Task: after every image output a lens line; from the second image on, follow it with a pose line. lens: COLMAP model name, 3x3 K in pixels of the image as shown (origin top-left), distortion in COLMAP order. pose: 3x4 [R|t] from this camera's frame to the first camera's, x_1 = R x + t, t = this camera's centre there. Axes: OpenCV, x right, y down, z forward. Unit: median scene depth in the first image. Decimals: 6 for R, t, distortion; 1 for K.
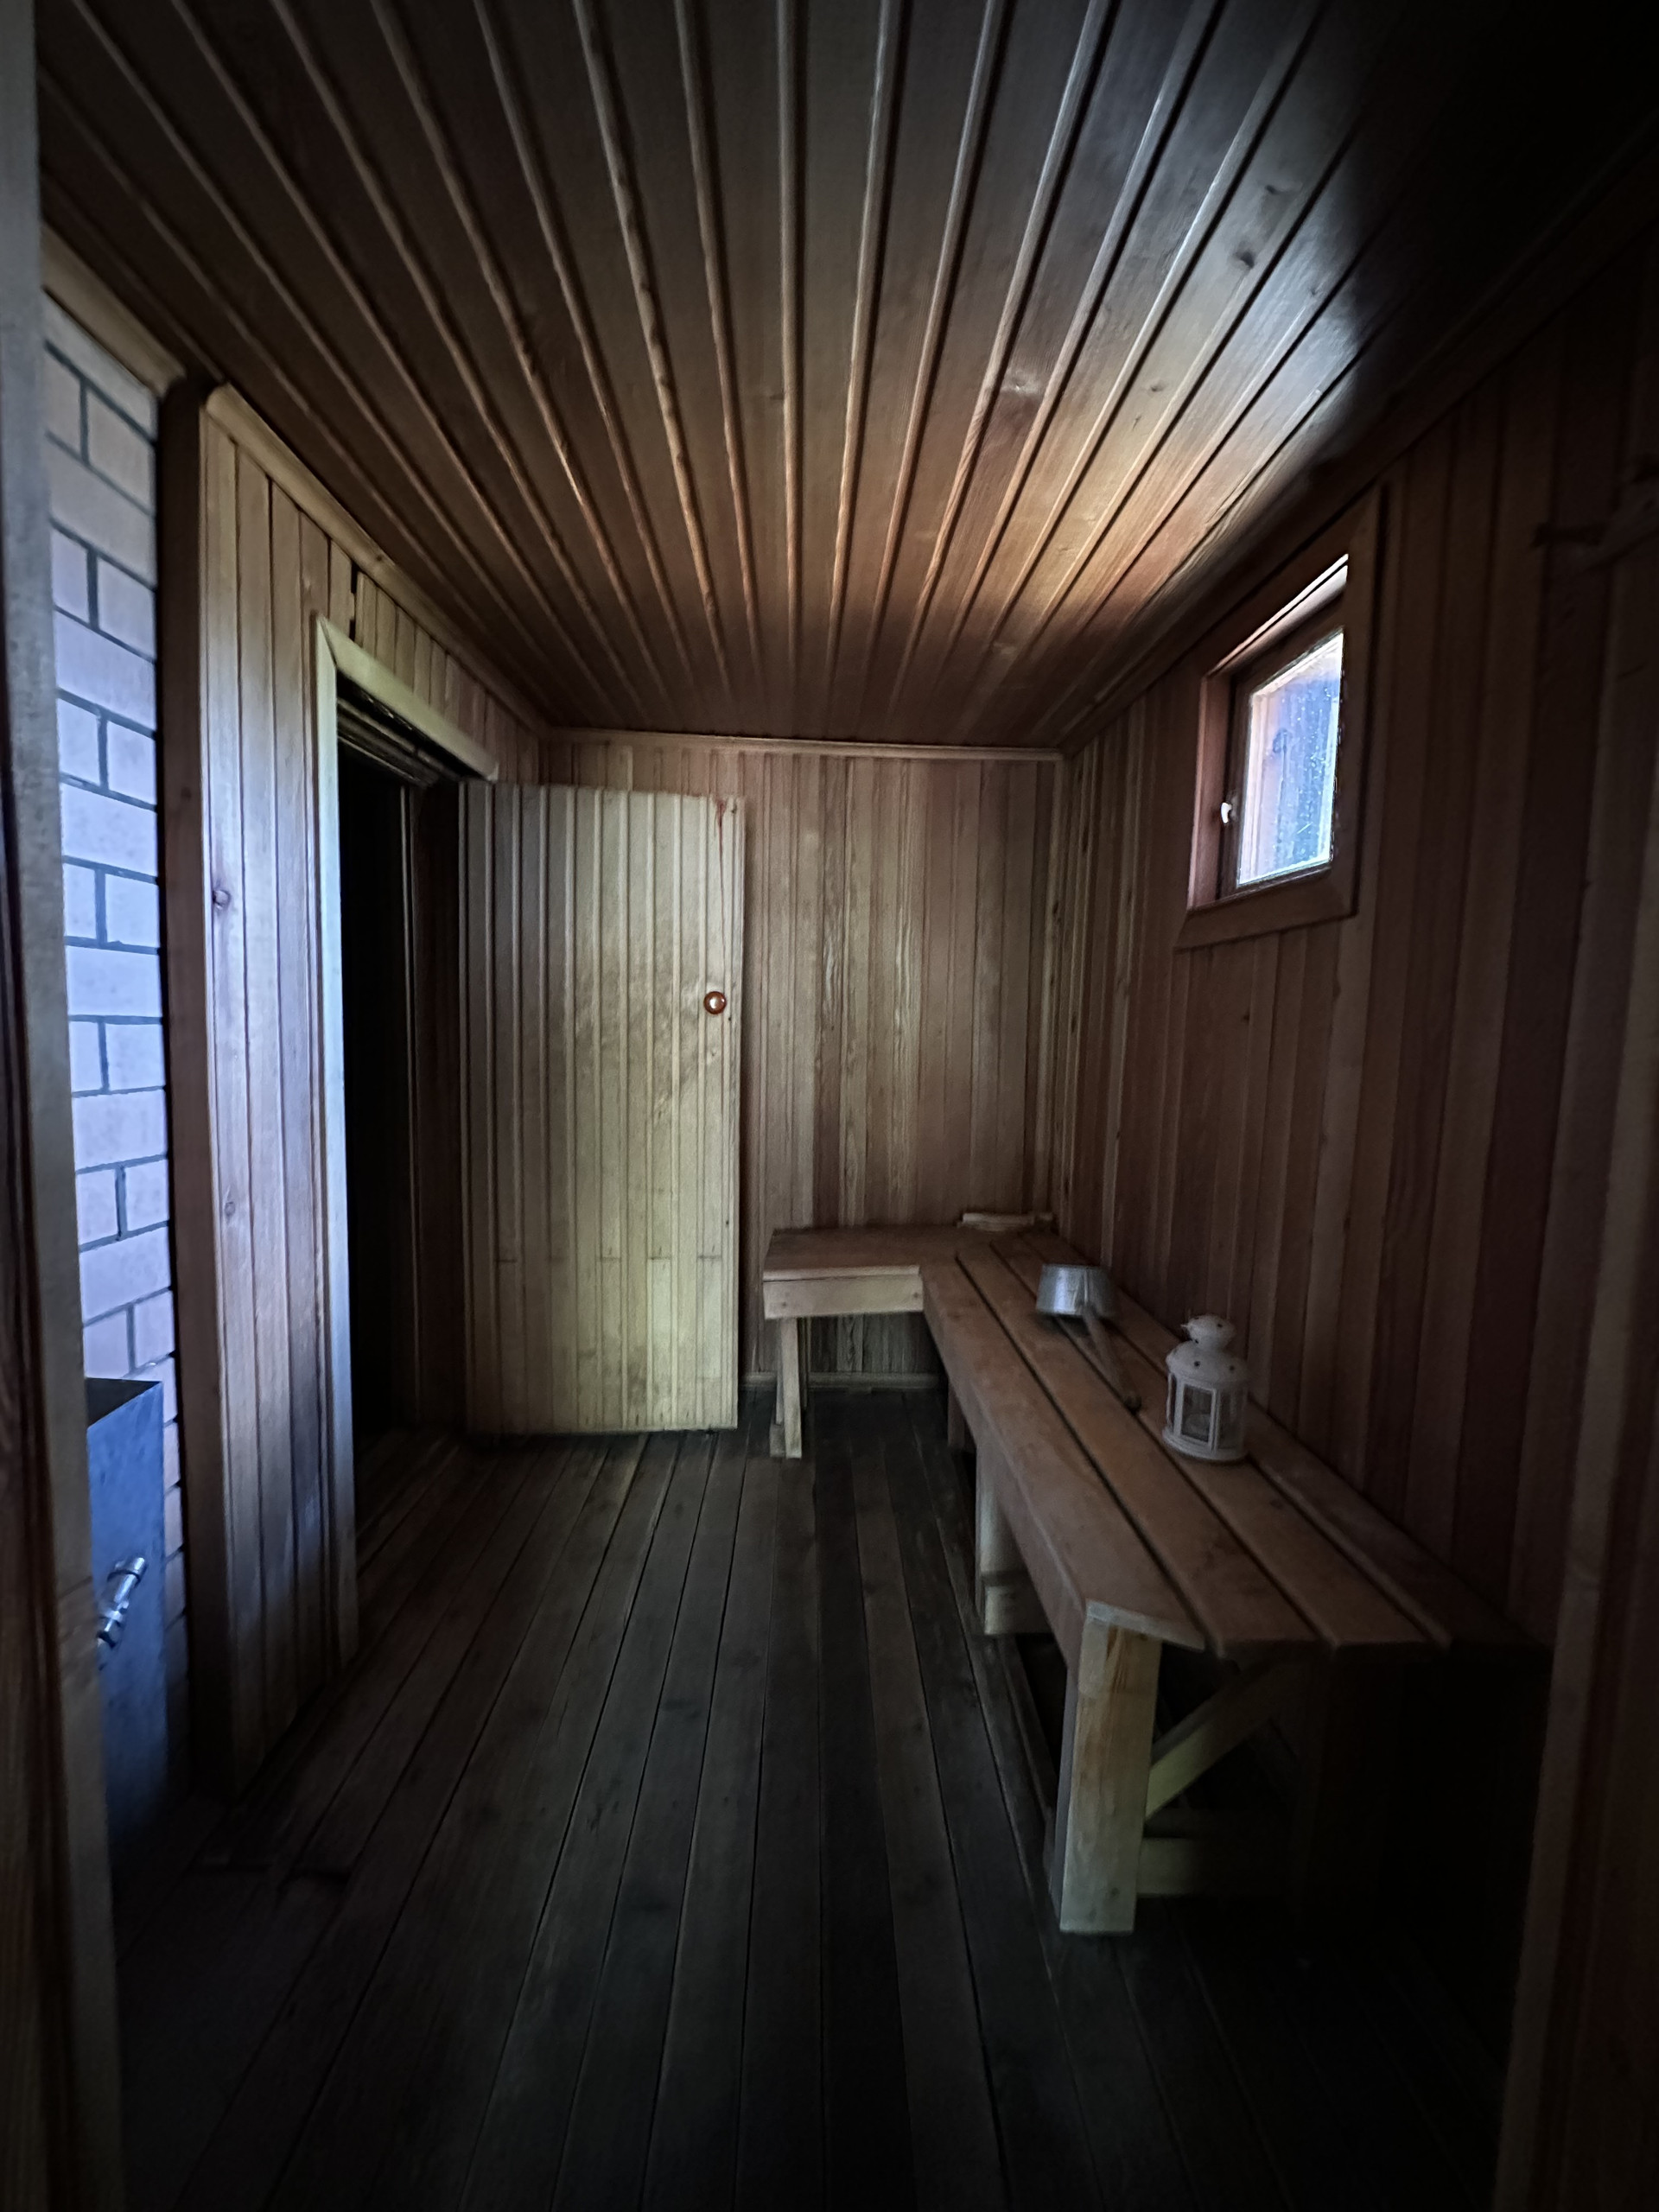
lens RADIAL K [[890.6, 0, 823.3], [0, 890.6, 1096.4], [0, 0, 1]] dist [-0.002468, 0.001380]
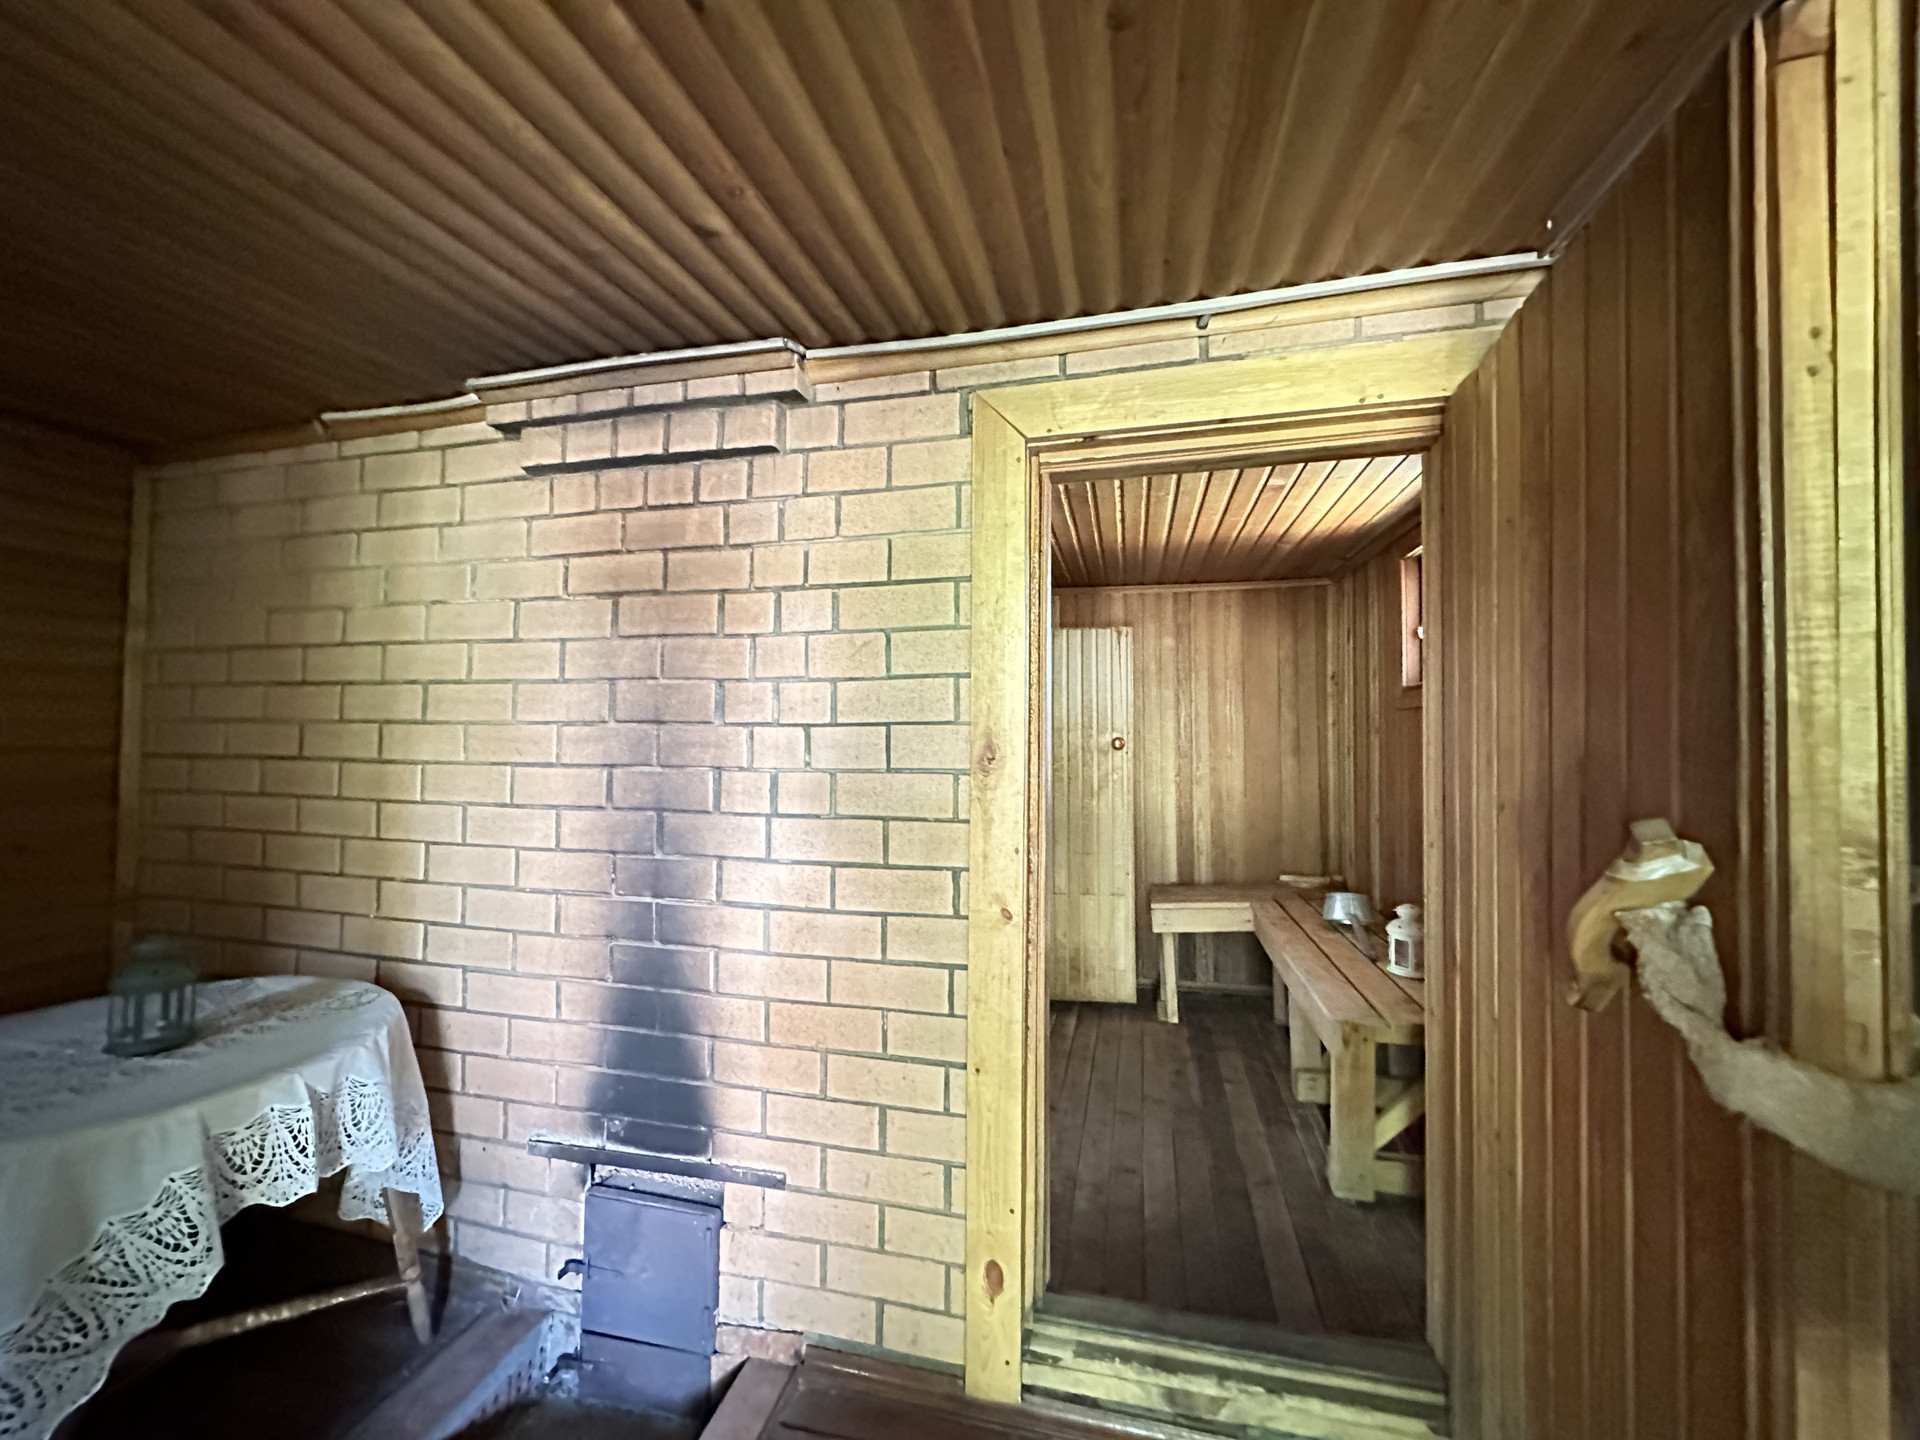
lens RADIAL K [[773.1, 0, 956.8], [0, 773.1, 718.2], [0, 0, 1]] dist [-0.002468, 0.001380]
pose [[0.968547, -0.031964, -0.246770, -0.051606], [0.002686, 0.993001, -0.118078, 0.022245], [0.248817, 0.113701, 0.961853, -0.517361]]
